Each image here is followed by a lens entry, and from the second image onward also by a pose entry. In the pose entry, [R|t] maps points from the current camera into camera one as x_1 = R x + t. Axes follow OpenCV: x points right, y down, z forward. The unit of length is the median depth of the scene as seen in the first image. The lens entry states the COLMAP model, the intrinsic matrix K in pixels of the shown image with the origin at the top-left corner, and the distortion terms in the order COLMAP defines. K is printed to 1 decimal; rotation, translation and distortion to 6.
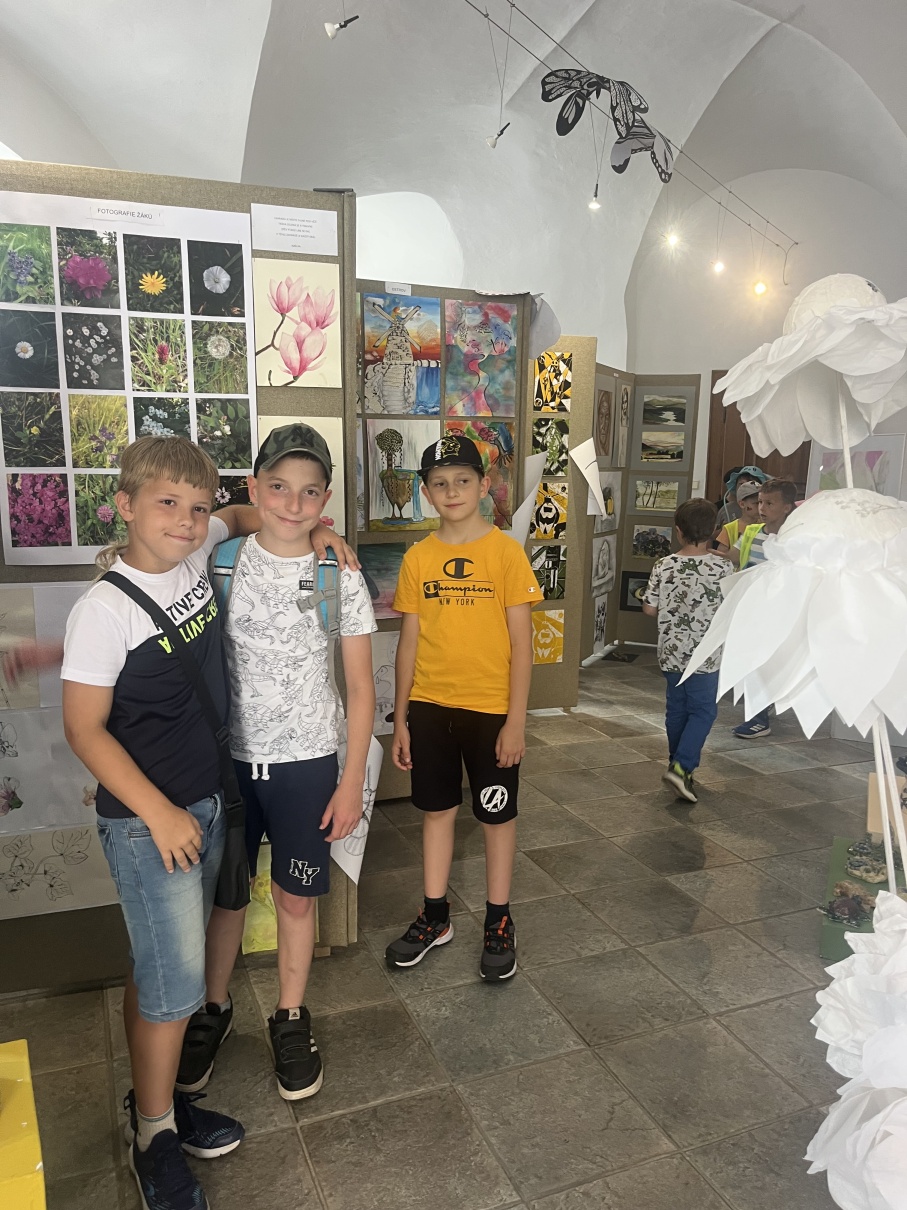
lens RADIAL K [[957.8, 0, 452.4], [0, 957.8, 605.8], [0, 0, 1]] dist [0.037763, -0.012323]
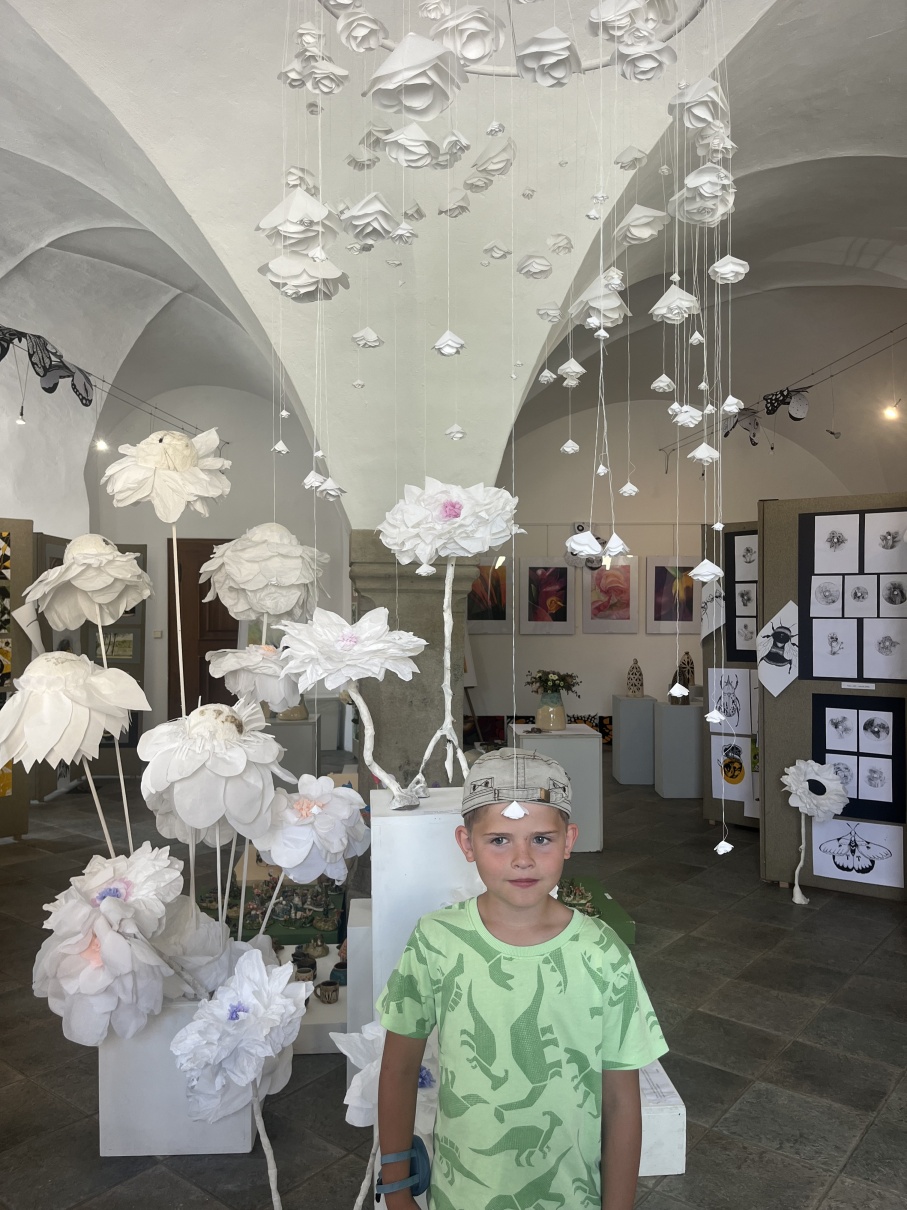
lens RADIAL K [[957.8, 0, 451.9], [0, 957.8, 606.1], [0, 0, 1]] dist [0.037763, -0.012323]
pose [[0.885157, -0.011379, 0.465154, 0.050035], [0.080028, 0.988527, -0.128105, 0.028188], [-0.458359, 0.150618, 0.875912, -0.299219]]
